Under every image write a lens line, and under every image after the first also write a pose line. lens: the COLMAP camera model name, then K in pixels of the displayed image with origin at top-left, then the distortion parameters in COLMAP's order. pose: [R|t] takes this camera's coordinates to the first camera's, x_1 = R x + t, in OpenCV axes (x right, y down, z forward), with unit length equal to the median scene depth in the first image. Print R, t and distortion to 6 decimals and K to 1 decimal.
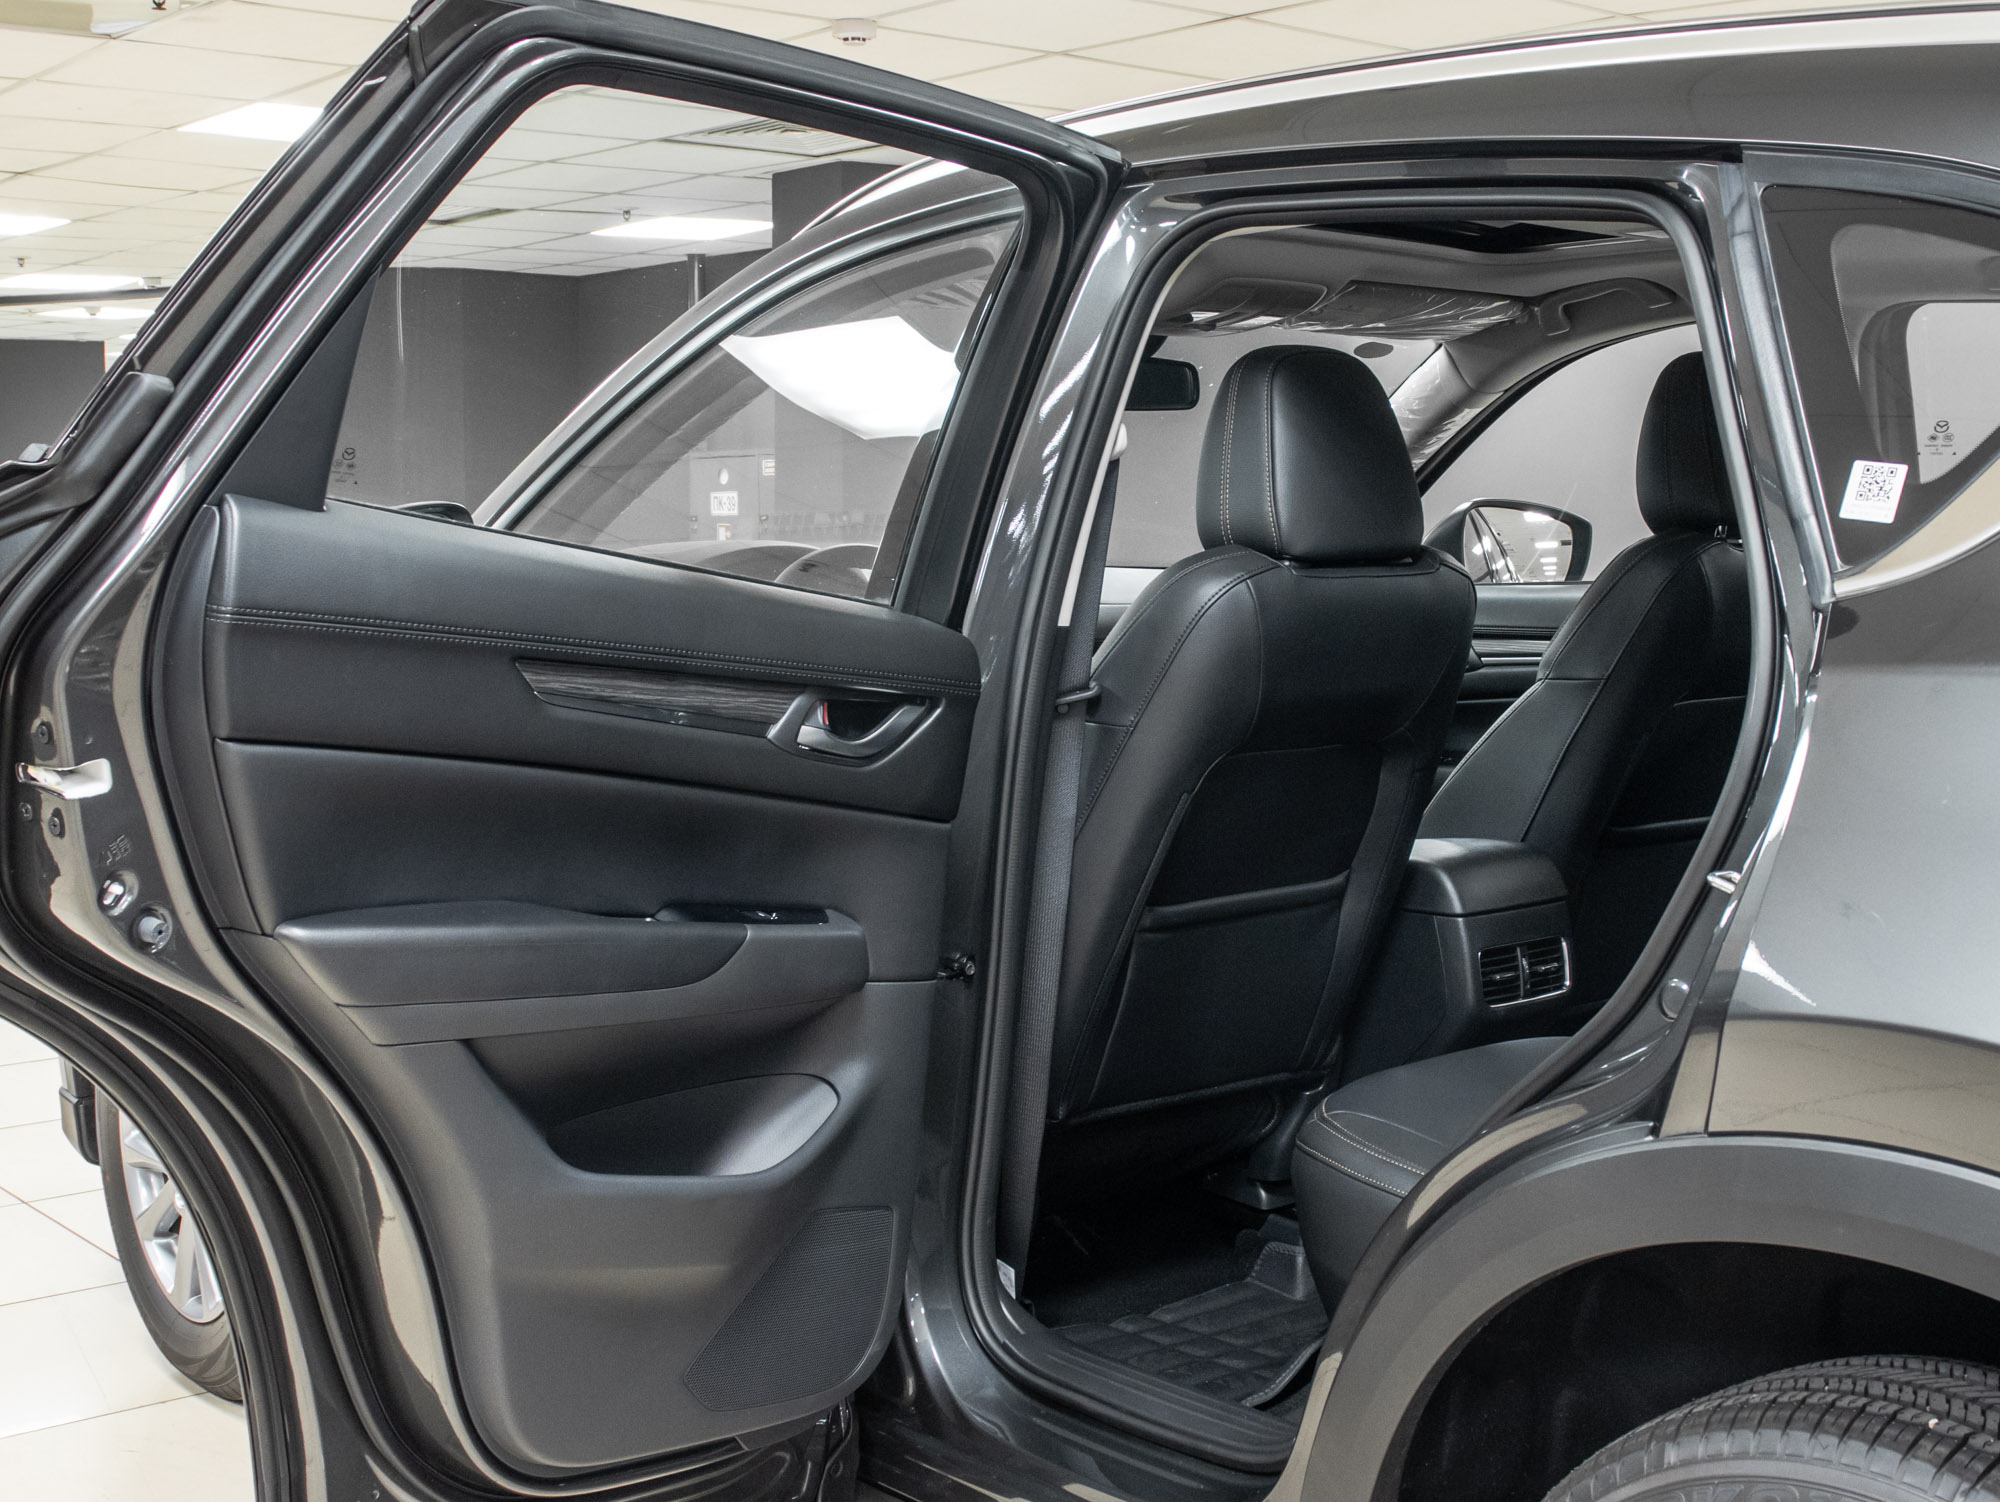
lens RADIAL K [[2061.2, 0, 1000.7], [0, 2061.2, 822.4], [0, 0, 1]] dist [-0.113356, 0.018444]
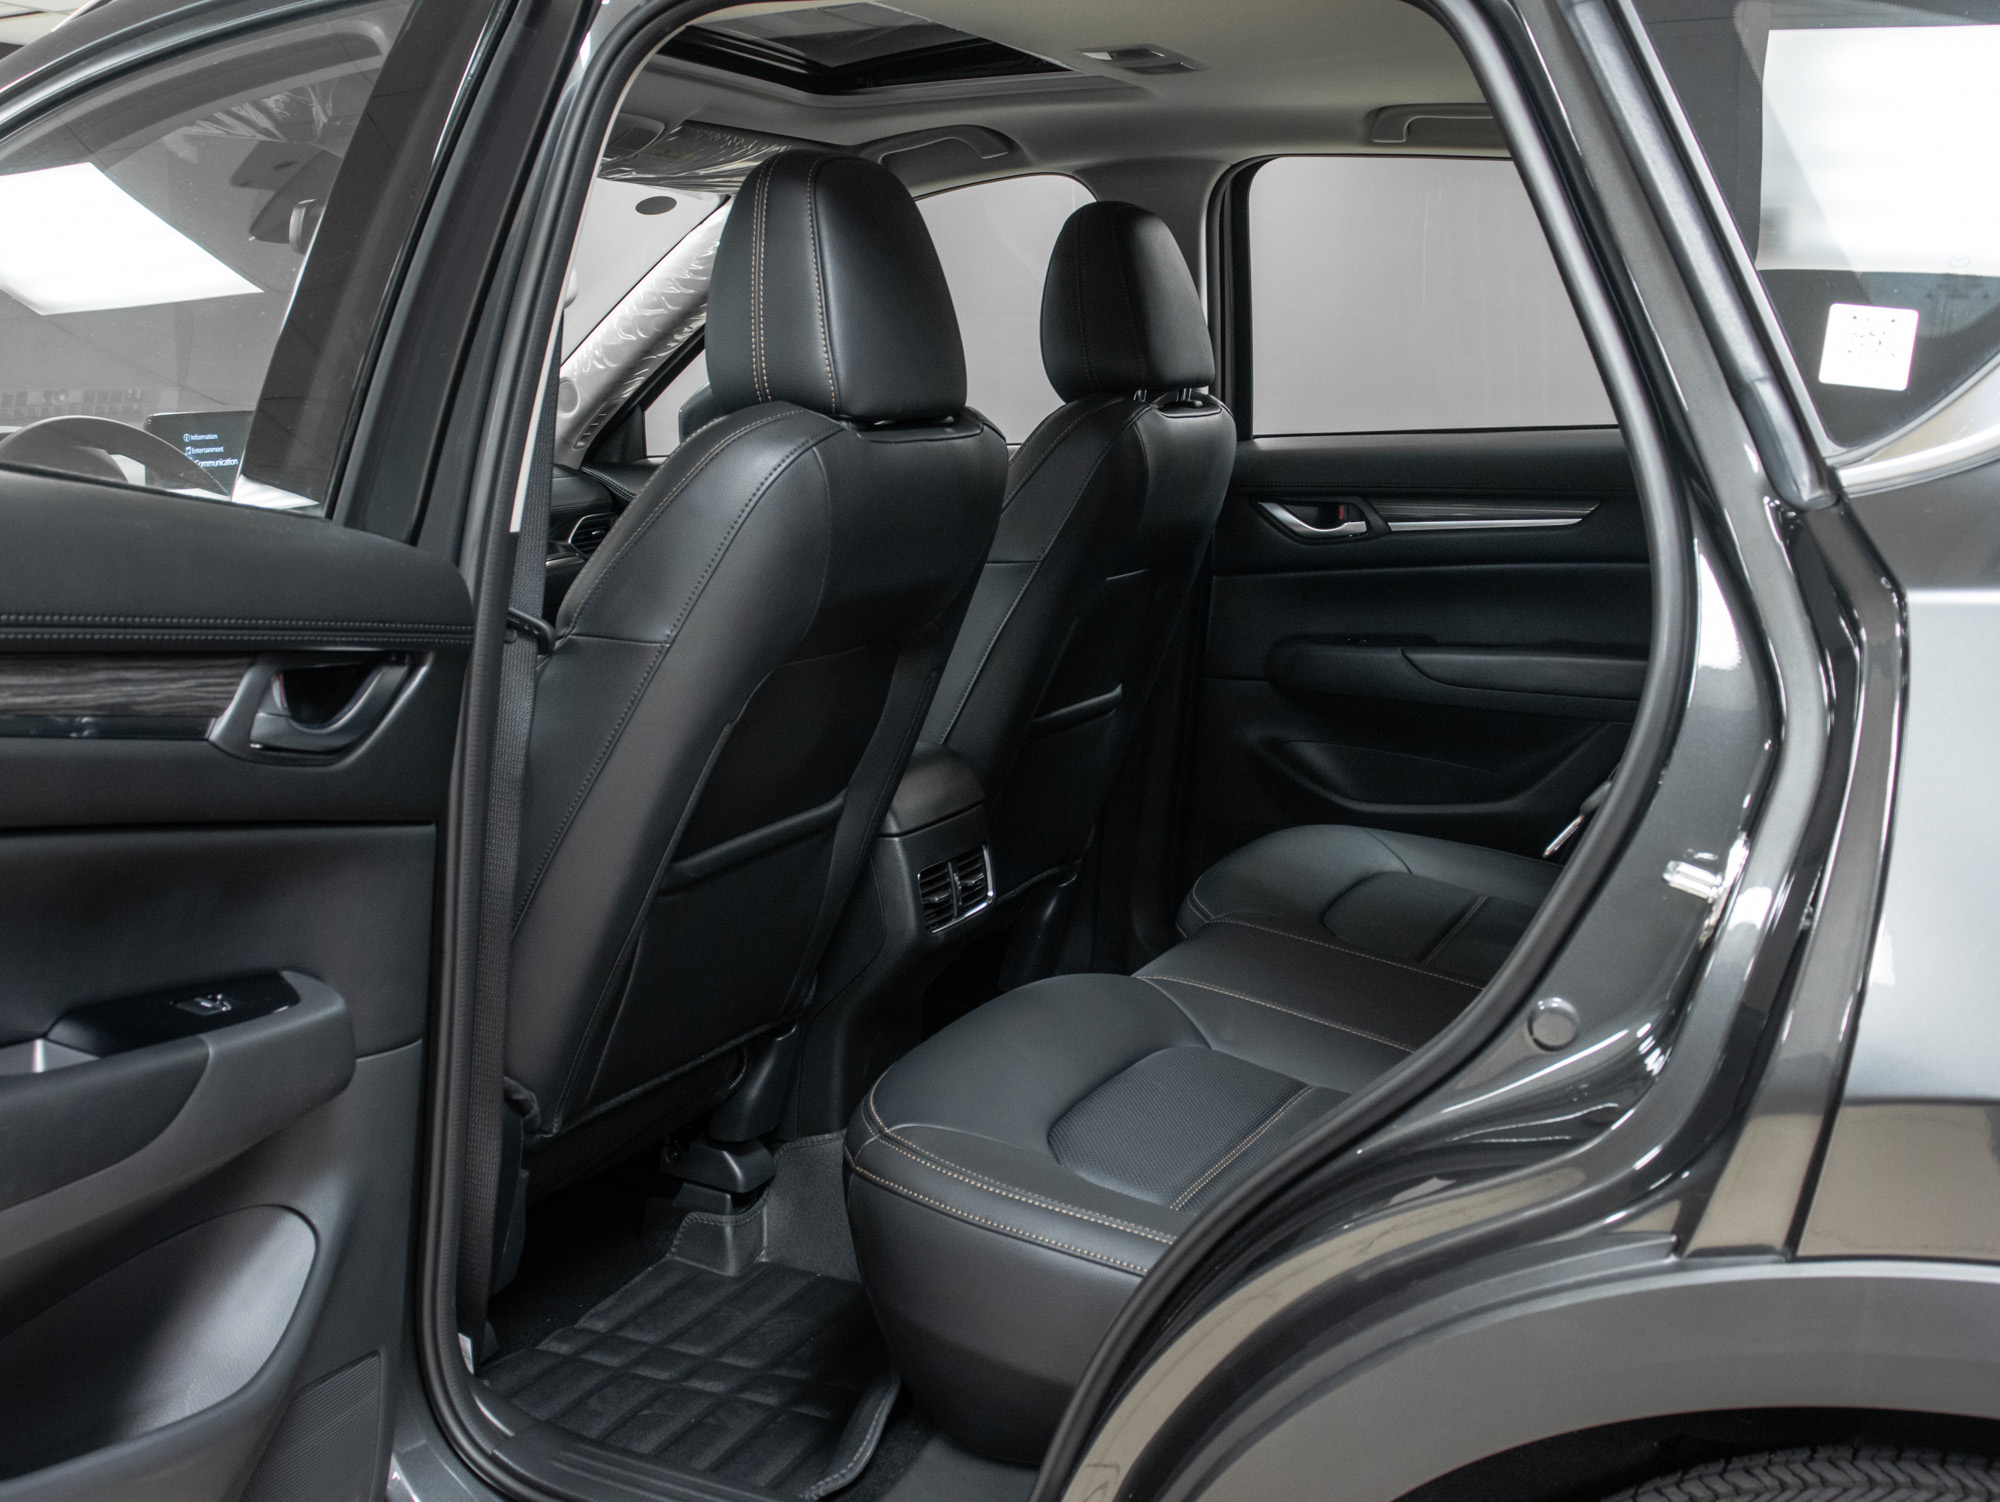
lens RADIAL K [[2061.2, 0, 1000.7], [0, 2061.2, 822.4], [0, 0, 1]] dist [-0.113356, 0.018444]
pose [[0.931596, -0.076148, 0.355430, -0.095946], [0.053912, 0.995942, 0.072066, -0.041539], [-0.359476, -0.047975, 0.931920, 0.286517]]
